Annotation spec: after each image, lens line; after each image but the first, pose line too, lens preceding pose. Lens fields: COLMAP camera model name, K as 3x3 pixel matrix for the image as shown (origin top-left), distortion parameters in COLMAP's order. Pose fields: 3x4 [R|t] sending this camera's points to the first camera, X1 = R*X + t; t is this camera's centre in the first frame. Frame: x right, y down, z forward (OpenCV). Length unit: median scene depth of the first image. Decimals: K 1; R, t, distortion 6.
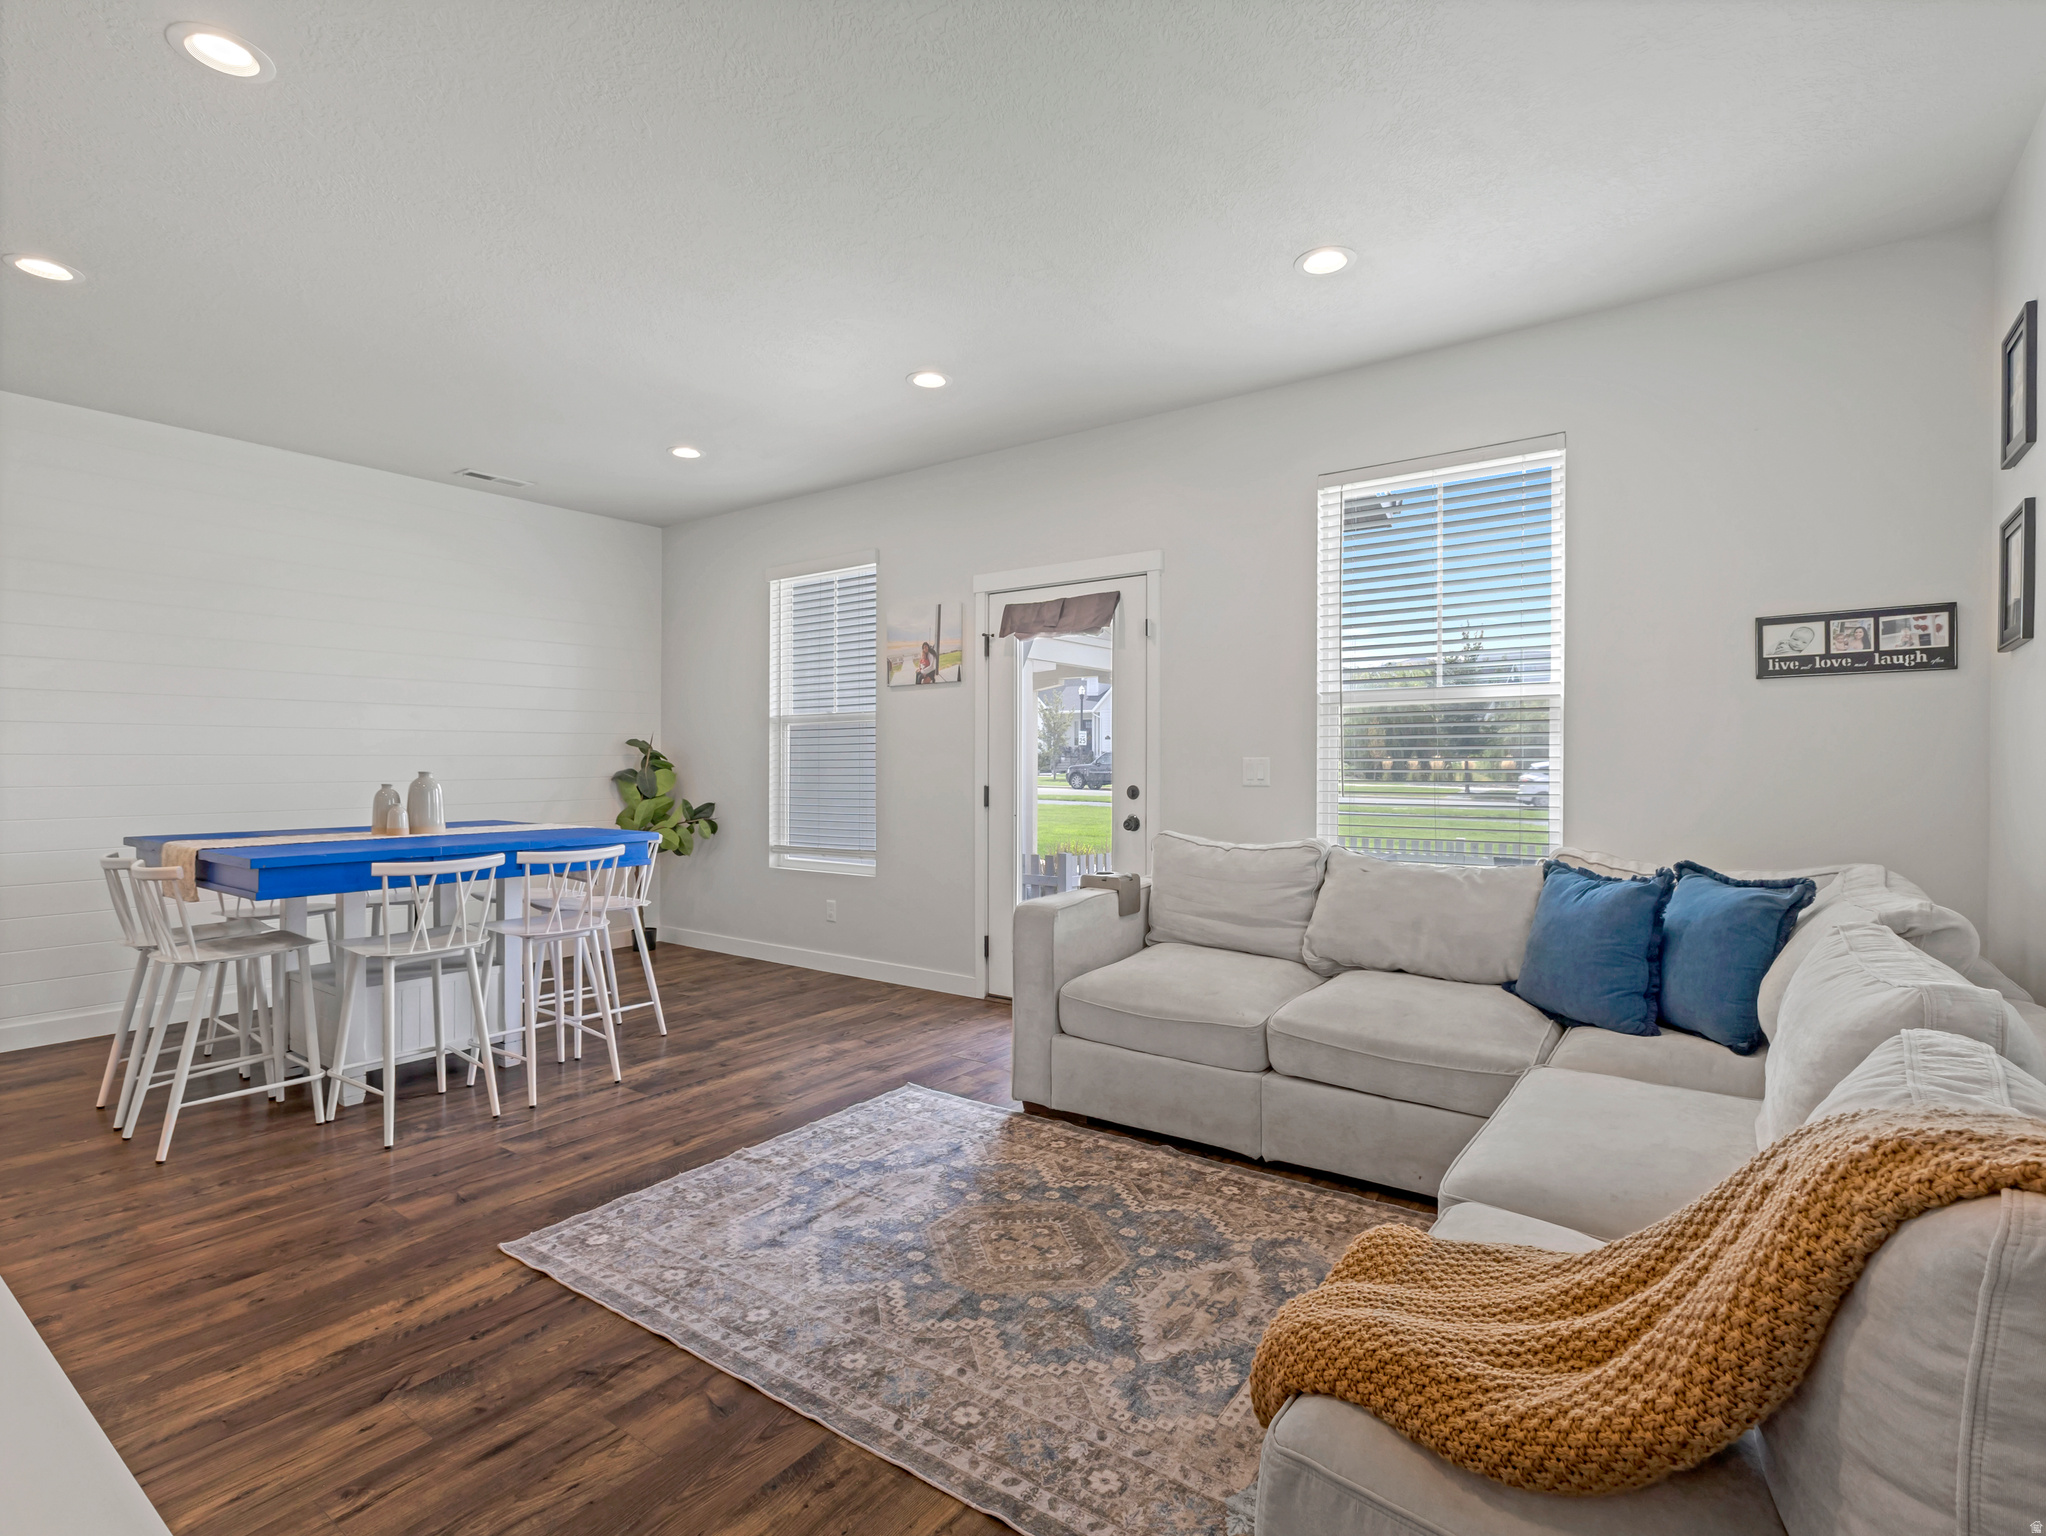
lens RADIAL K [[1016.3, 0, 1020.5], [0, 1016.3, 766.3], [0, 0, 1]] dist [-0.001324, -0.000184]
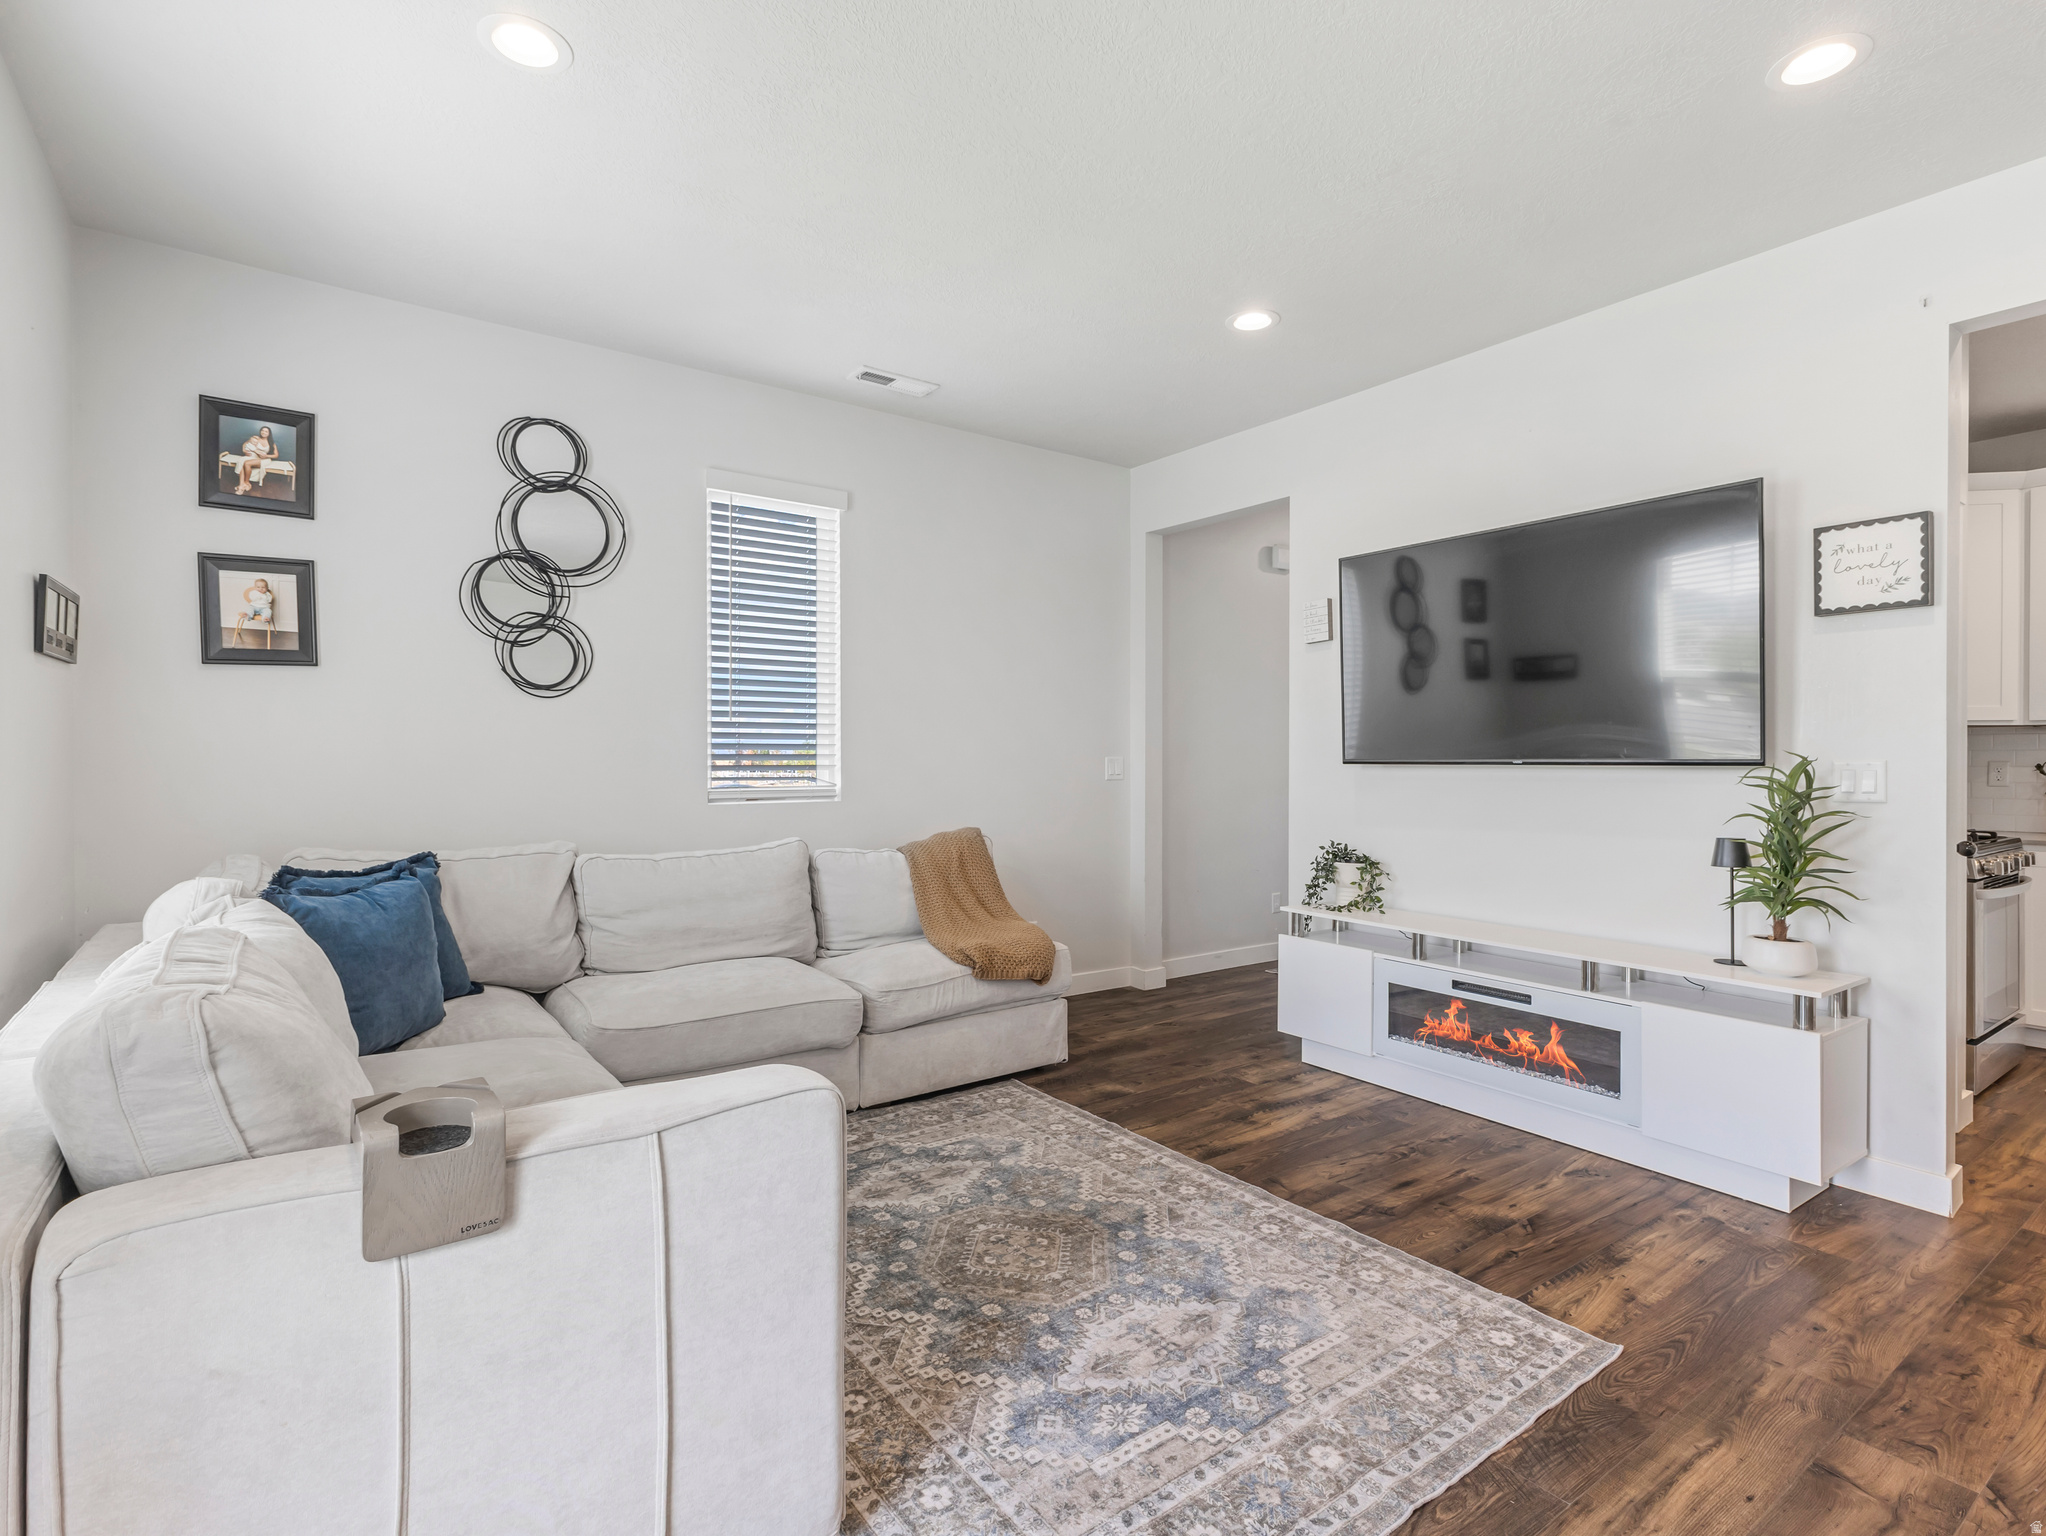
lens RADIAL K [[1016.3, 0, 1022.9], [0, 1016.3, 763.0], [0, 0, 1]] dist [-0.001324, -0.000184]
pose [[-0.952640, -0.001685, 0.304097, -0.345171], [0.001006, 0.999962, 0.008692, -0.011982], [-0.304100, 0.008586, -0.952602, 2.223309]]
